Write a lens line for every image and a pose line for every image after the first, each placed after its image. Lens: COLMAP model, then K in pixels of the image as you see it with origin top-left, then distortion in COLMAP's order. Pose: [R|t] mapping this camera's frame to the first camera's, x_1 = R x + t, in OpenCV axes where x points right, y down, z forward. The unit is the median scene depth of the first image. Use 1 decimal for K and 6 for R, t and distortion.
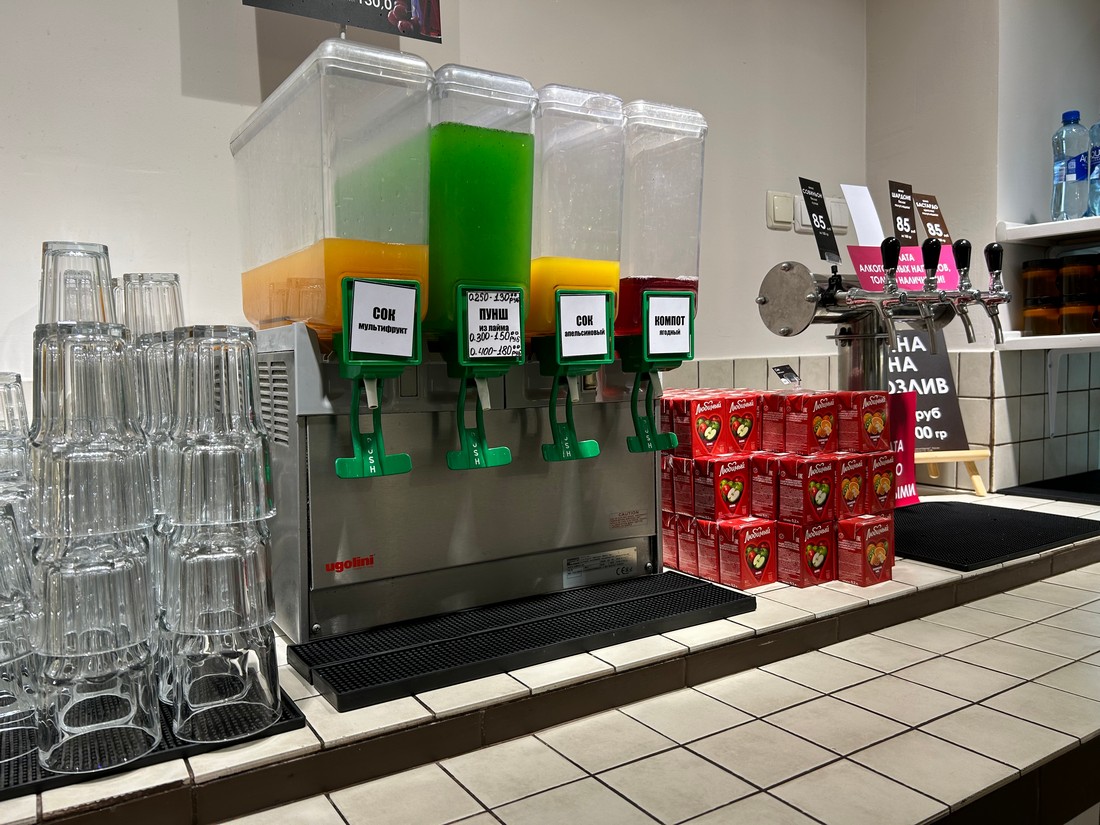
lens RADIAL K [[836.1, 0, 550.0], [0, 836.1, 412.5], [0, 0, 1]] dist [0.066008, -0.076929]
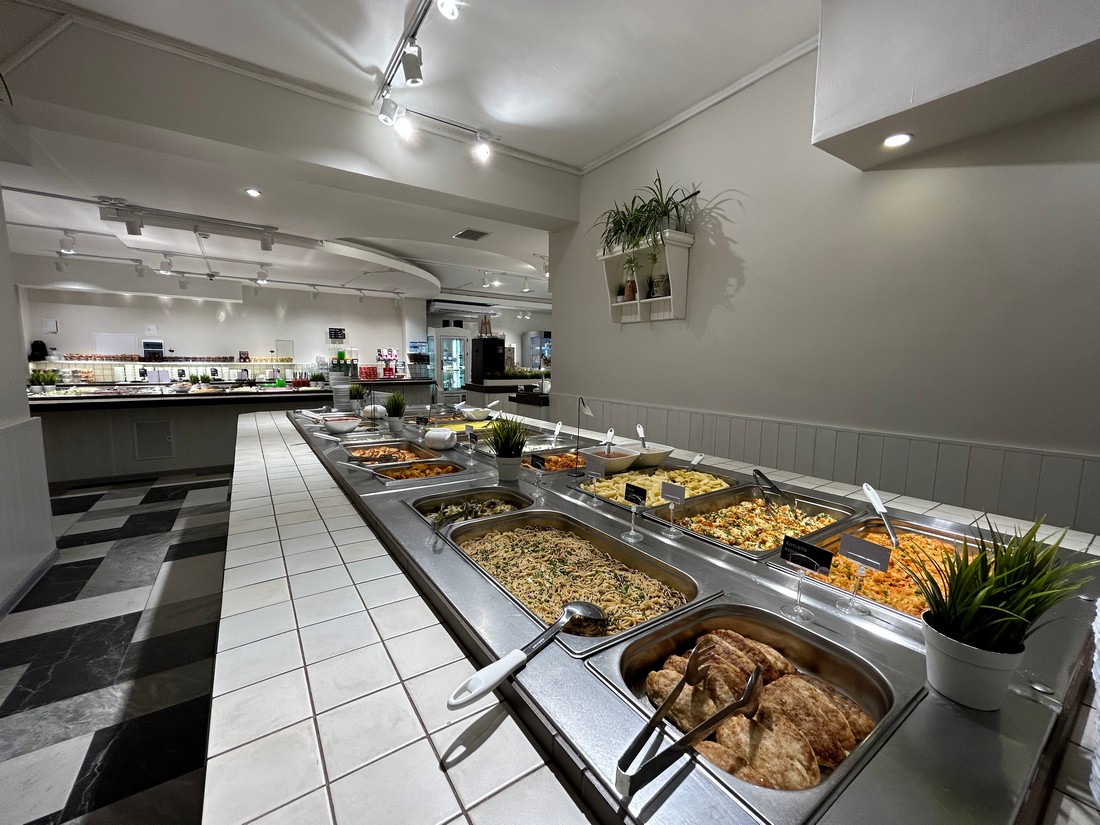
lens RADIAL K [[441.8, 0, 550.0], [0, 441.8, 412.5], [0, 0, 1]] dist [0.004007, 0.000468]
pose [[0.999114, 0.030046, 0.029482, 2.684305], [-0.031794, 0.997649, 0.060714, 0.173677], [-0.027588, -0.061597, 0.997720, -5.634739]]
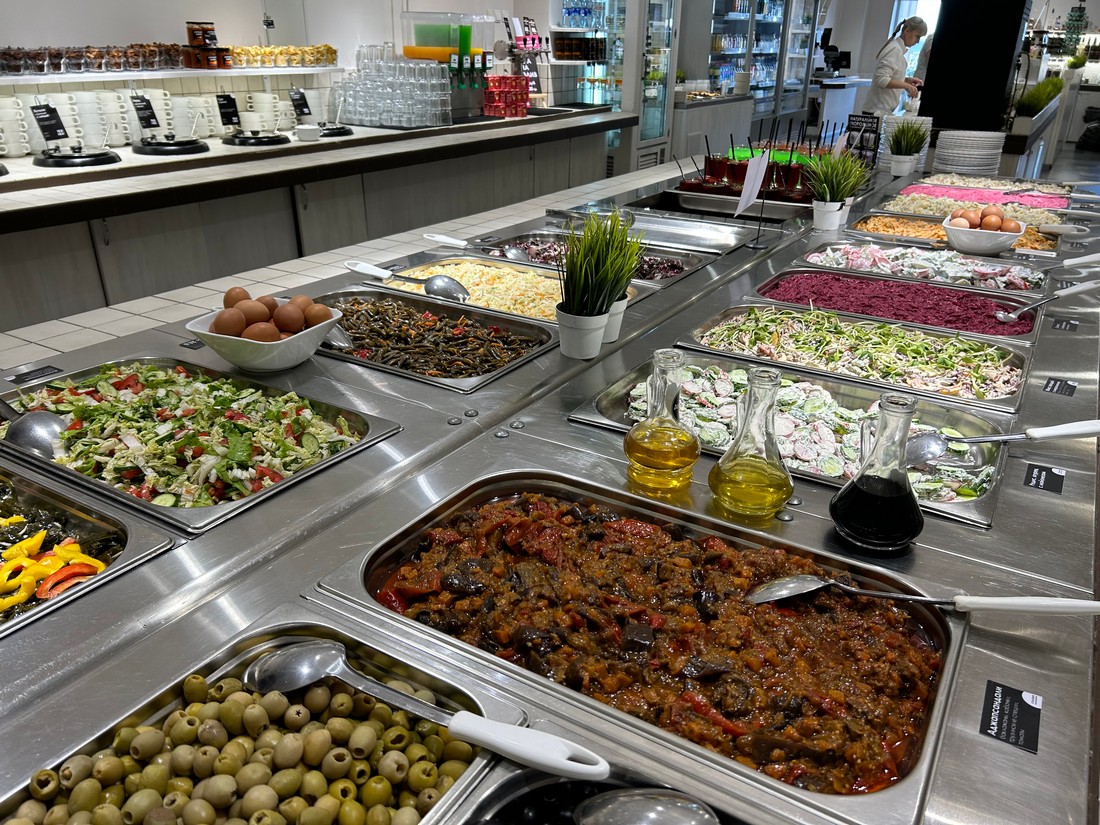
lens RADIAL K [[836.1, 0, 550.0], [0, 836.1, 412.5], [0, 0, 1]] dist [0.066008, -0.076929]
pose [[0.898973, -0.144498, 0.413482, -1.447958], [-0.007787, 0.938593, 0.344938, 0.097356], [-0.437934, -0.313309, 0.842645, -3.088764]]
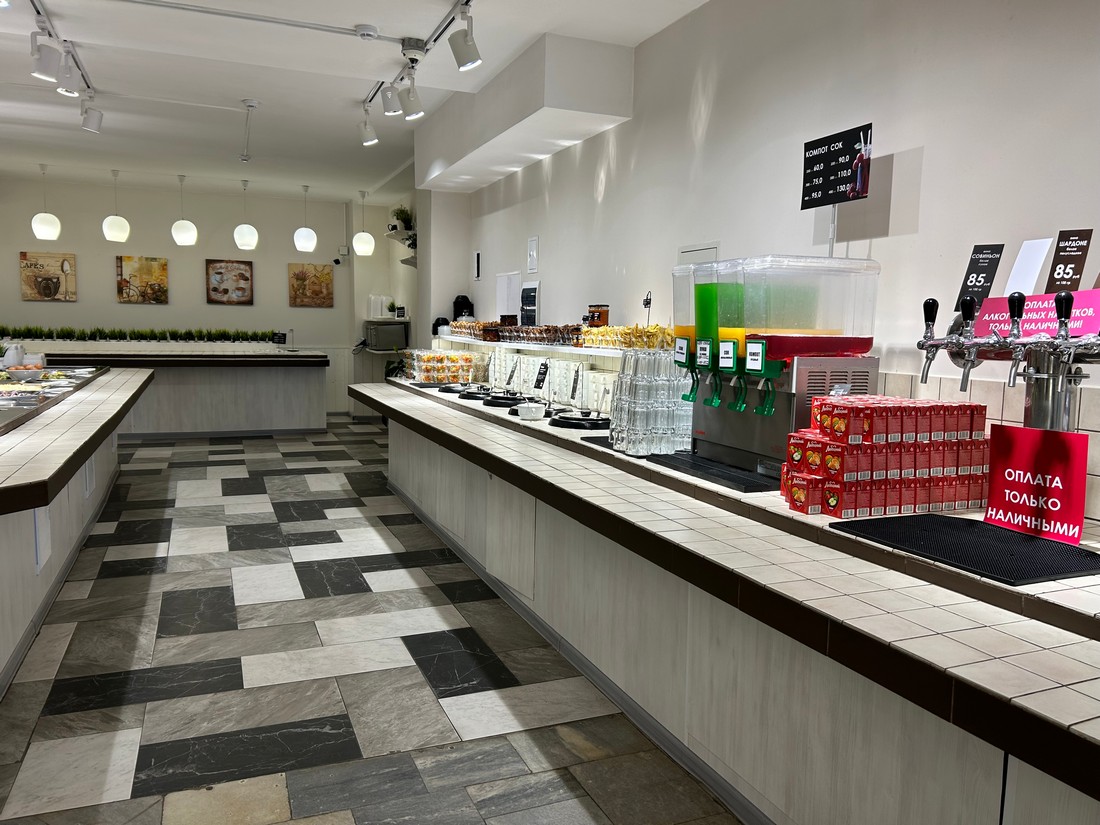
lens RADIAL K [[836.1, 0, 550.0], [0, 836.1, 412.5], [0, 0, 1]] dist [0.066008, -0.076929]
pose [[-0.181386, 0.123812, -0.975587, 1.711154], [-0.074931, 0.987419, 0.139245, -0.160660], [0.980553, 0.098358, -0.169827, 0.618392]]
